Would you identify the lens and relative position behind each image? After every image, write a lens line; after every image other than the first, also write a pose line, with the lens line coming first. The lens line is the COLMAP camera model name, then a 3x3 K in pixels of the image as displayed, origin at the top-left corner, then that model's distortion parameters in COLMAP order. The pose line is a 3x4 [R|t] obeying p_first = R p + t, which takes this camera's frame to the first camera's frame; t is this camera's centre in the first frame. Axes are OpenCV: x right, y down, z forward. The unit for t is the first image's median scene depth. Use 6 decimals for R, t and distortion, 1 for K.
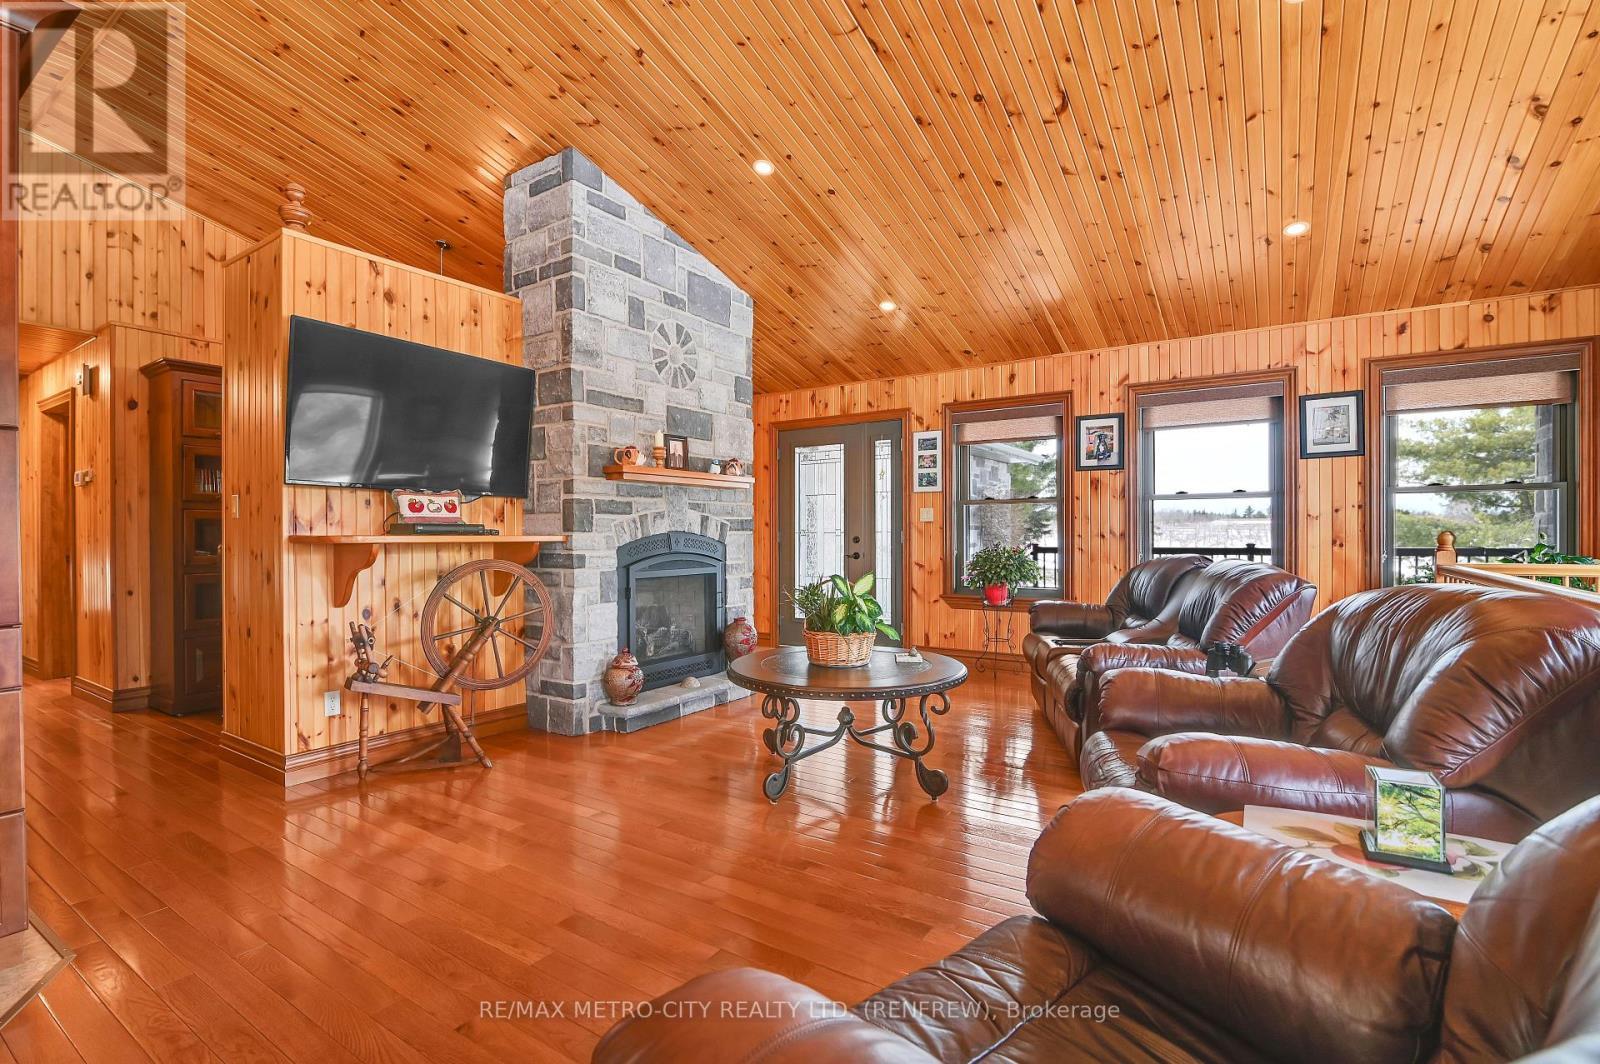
lens RADIAL K [[769.1, 0, 801.9], [0, 769.1, 530.0], [0, 0, 1]] dist [-0.017204, 0.000050]
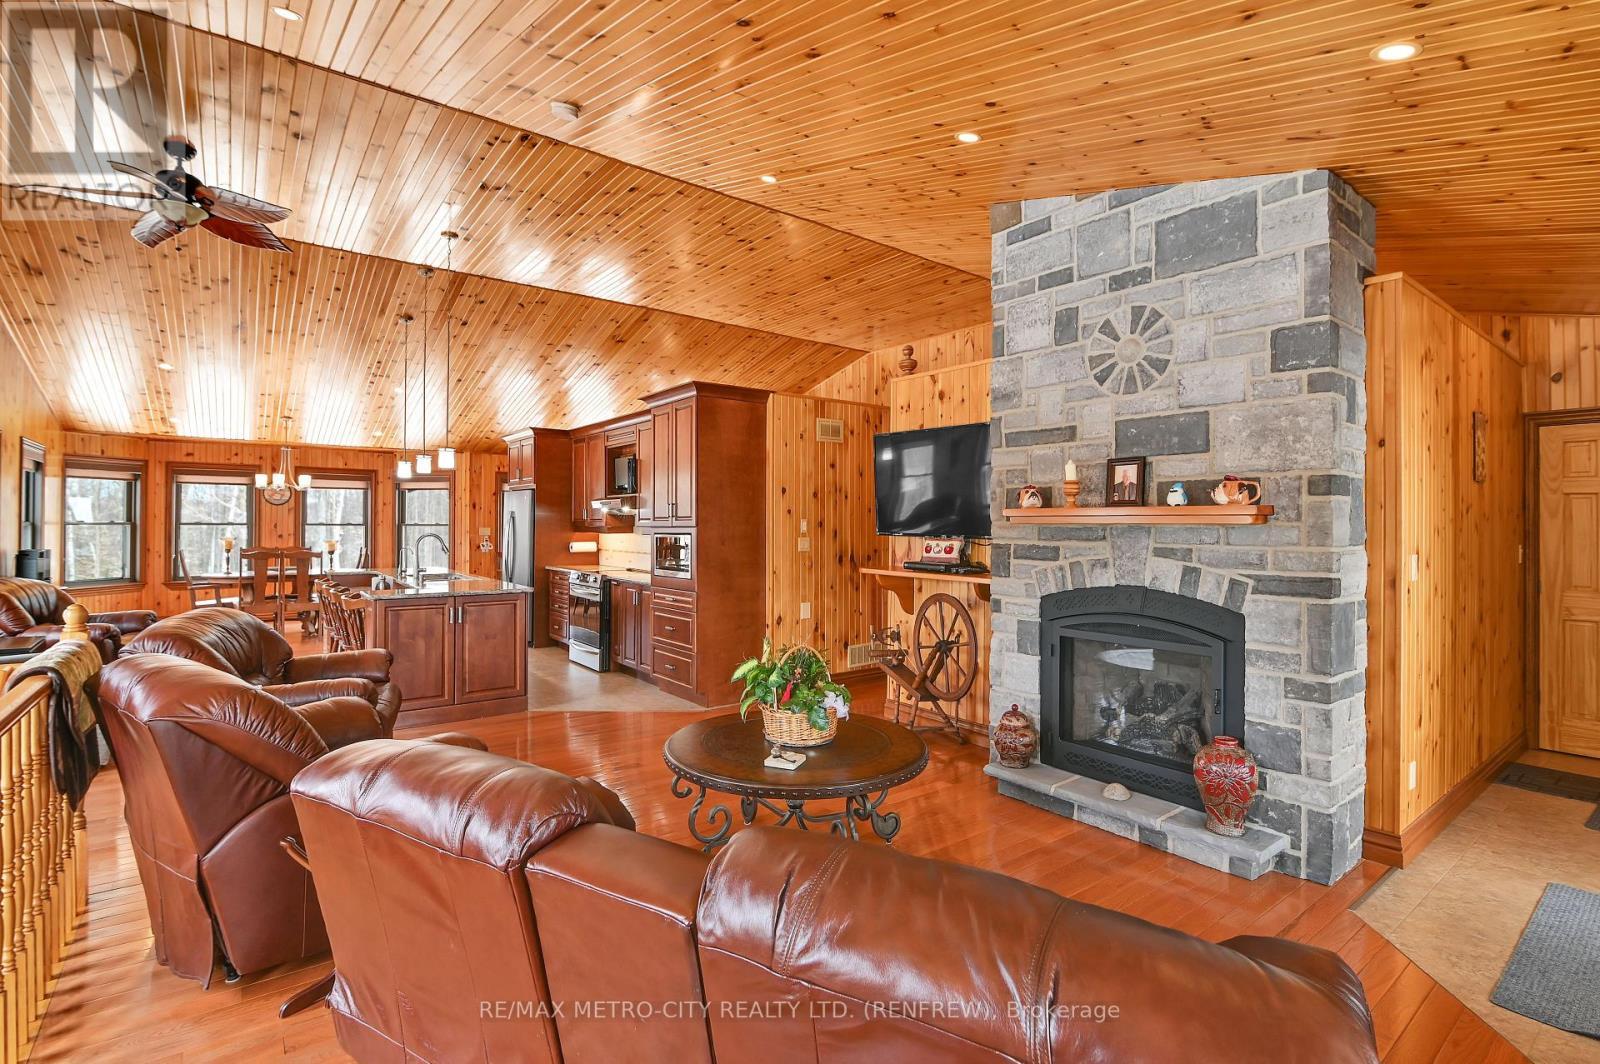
lens RADIAL K [[734.9, 0, 791.0], [0, 734.9, 523.1], [0, 0, 1]] dist [-0.018601, 0.001101]
pose [[-0.347418, -0.002967, -0.937706, 0.332468], [-0.004527, 0.999989, -0.001487, -0.030321], [0.937699, 0.003729, -0.347428, 0.503878]]
